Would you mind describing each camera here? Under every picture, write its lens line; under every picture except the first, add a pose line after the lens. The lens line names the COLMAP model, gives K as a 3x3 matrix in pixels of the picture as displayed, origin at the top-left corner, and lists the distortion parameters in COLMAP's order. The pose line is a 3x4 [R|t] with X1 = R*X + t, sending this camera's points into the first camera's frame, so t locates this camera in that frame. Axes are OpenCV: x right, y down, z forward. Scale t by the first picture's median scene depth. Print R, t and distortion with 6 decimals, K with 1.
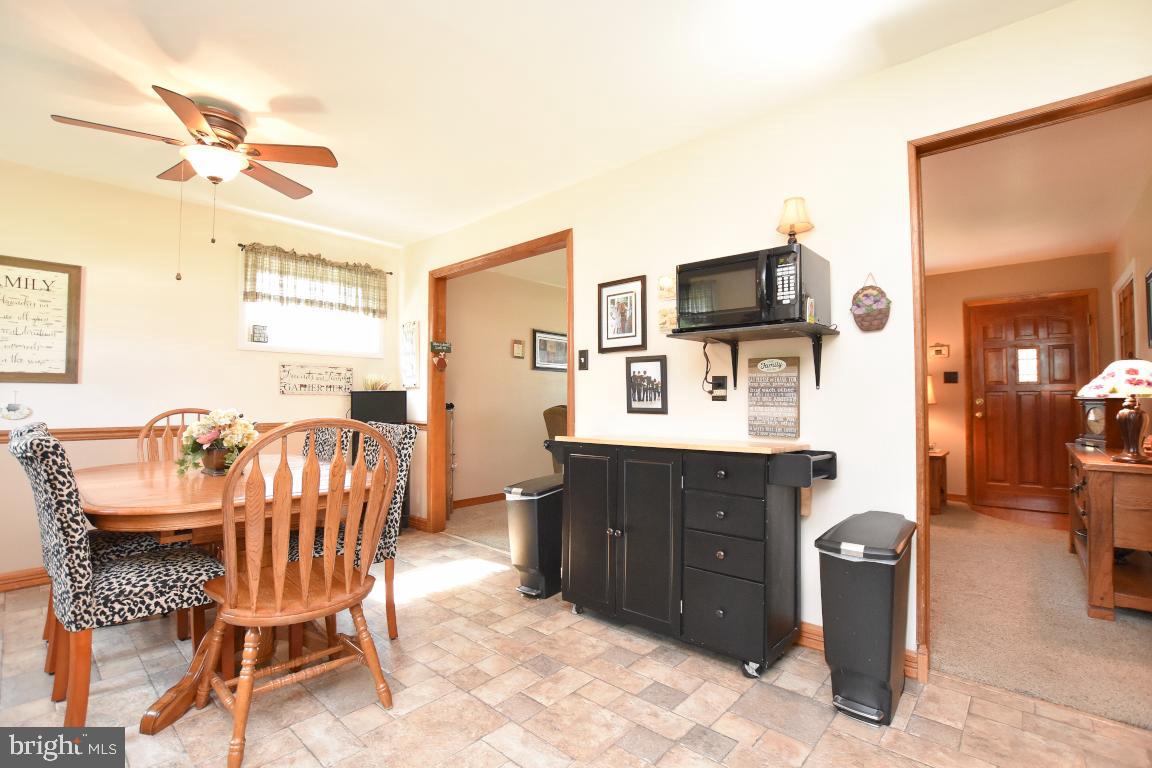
lens RADIAL K [[522.4, 0, 579.1], [0, 522.4, 383.0], [0, 0, 1]] dist [-0.034555, 0.005438]
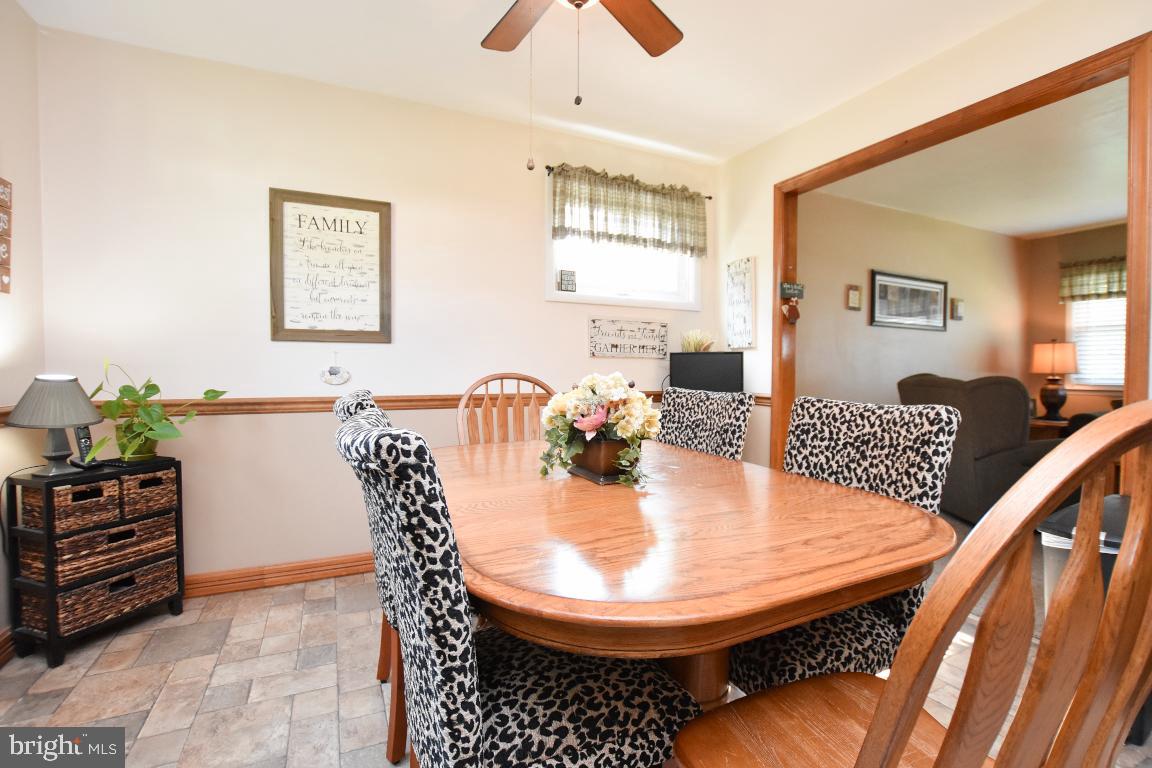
lens RADIAL K [[522.4, 0, 578.5], [0, 522.4, 383.9], [0, 0, 1]] dist [-0.034555, 0.005438]
pose [[0.921970, 0.015976, -0.386932, -0.357697], [0.007945, 0.998158, 0.060145, 0.019544], [0.387180, -0.058526, 0.920145, 0.312645]]
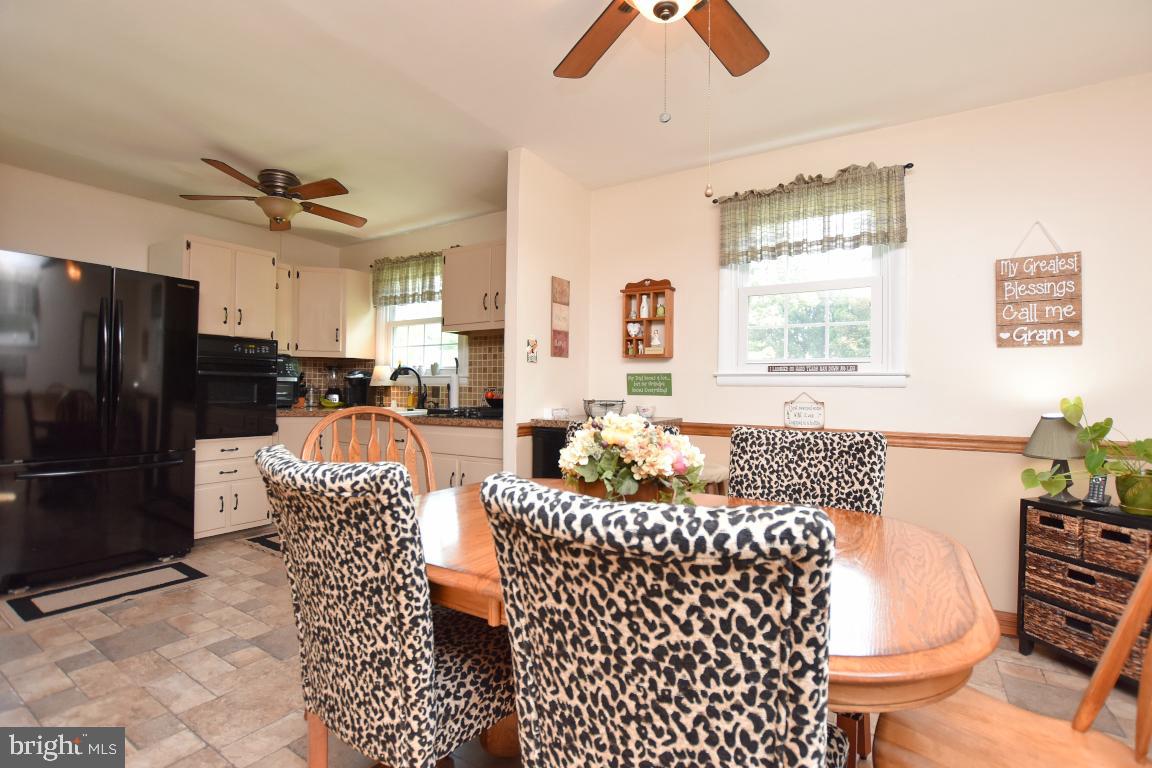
lens RADIAL K [[522.4, 0, 566.7], [0, 522.4, 383.4], [0, 0, 1]] dist [-0.034555, 0.005438]
pose [[-0.986294, -0.012913, -0.164494, -0.395135], [-0.006104, 0.999106, -0.041831, 0.031395], [0.164887, -0.040253, -0.985491, 1.186604]]
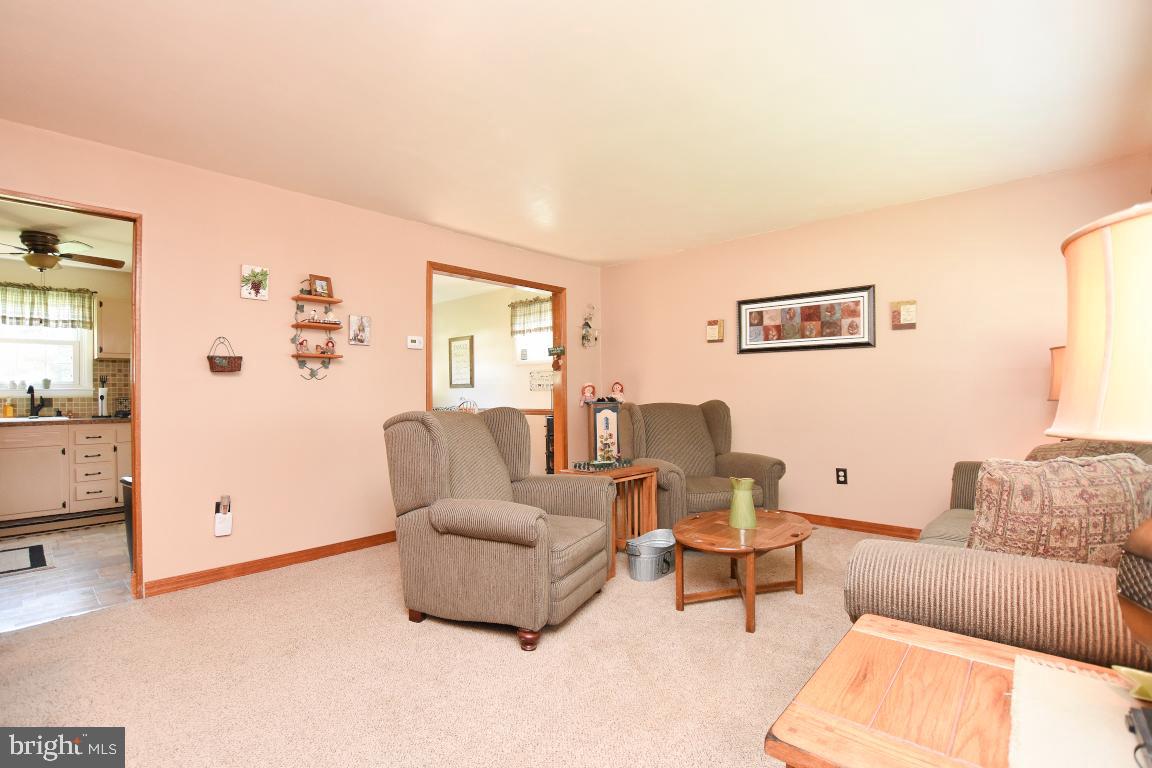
lens RADIAL K [[522.4, 0, 573.5], [0, 522.4, 386.9], [0, 0, 1]] dist [-0.034555, 0.005438]
pose [[-0.012097, -0.008723, -0.999889, 1.329218], [0.045096, 0.998940, -0.009260, 0.039287], [0.998909, -0.045203, -0.011691, 1.465292]]
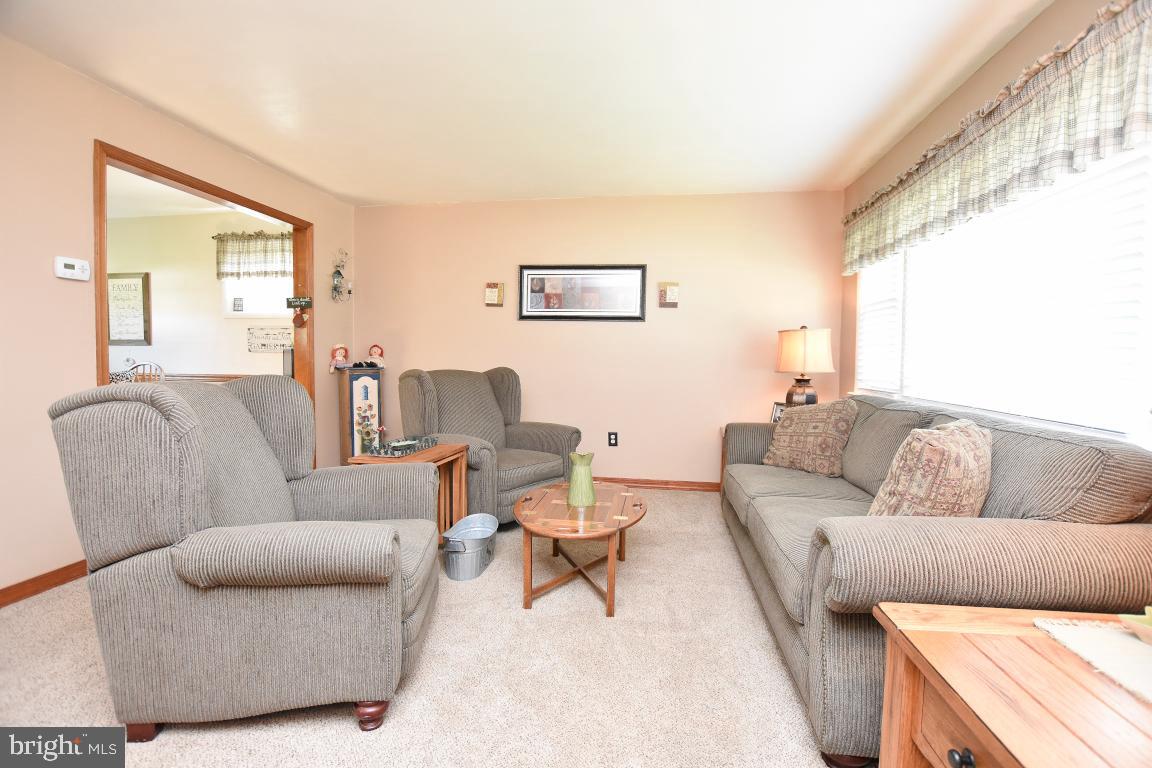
lens RADIAL K [[522.4, 0, 642.2], [0, 522.4, 386.0], [0, 0, 1]] dist [-0.034555, 0.005438]
pose [[0.551155, 0.051620, -0.832805, 1.239705], [0.014139, 0.997364, 0.071176, 0.036962], [0.834283, -0.051004, 0.548972, 1.404776]]
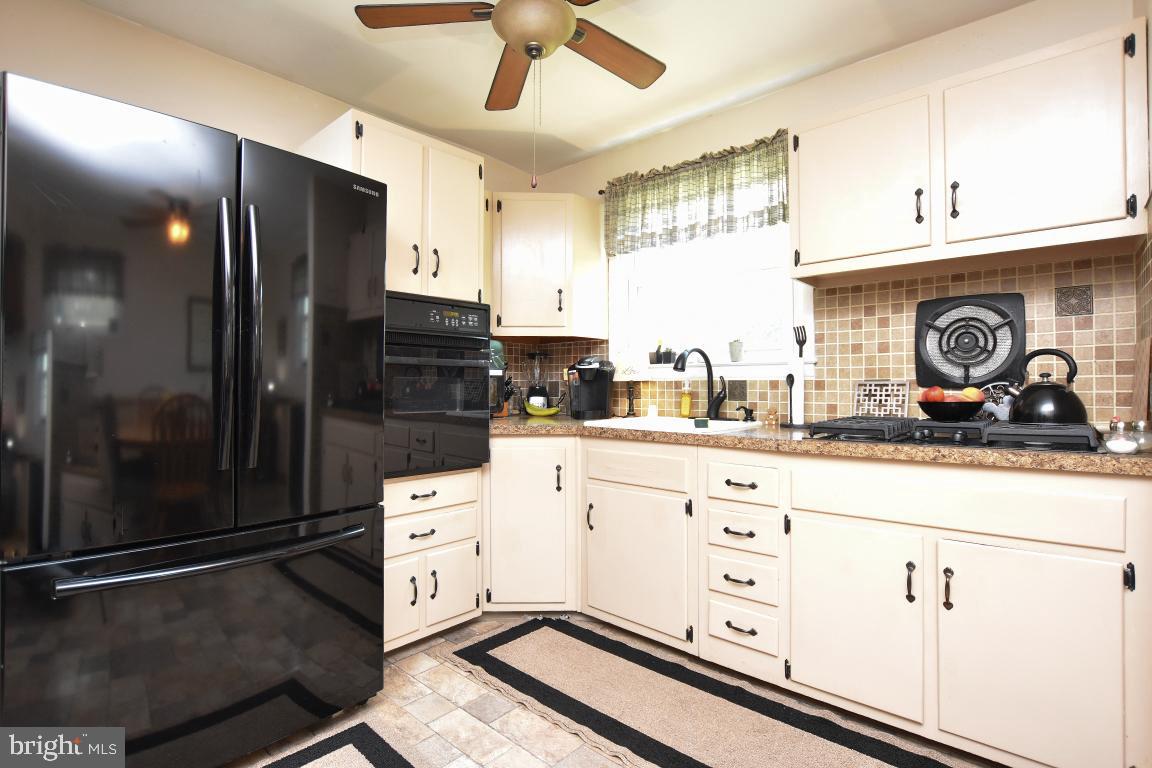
lens RADIAL K [[564.9, 0, 564.2], [0, 564.9, 380.8], [0, 0, 1]] dist [-0.016749, -0.001376]
pose [[-0.999923, 0.001447, 0.012315, -0.020444], [0.000918, 0.999080, -0.042886, 0.020399], [-0.012365, -0.042871, -0.999004, 0.629849]]
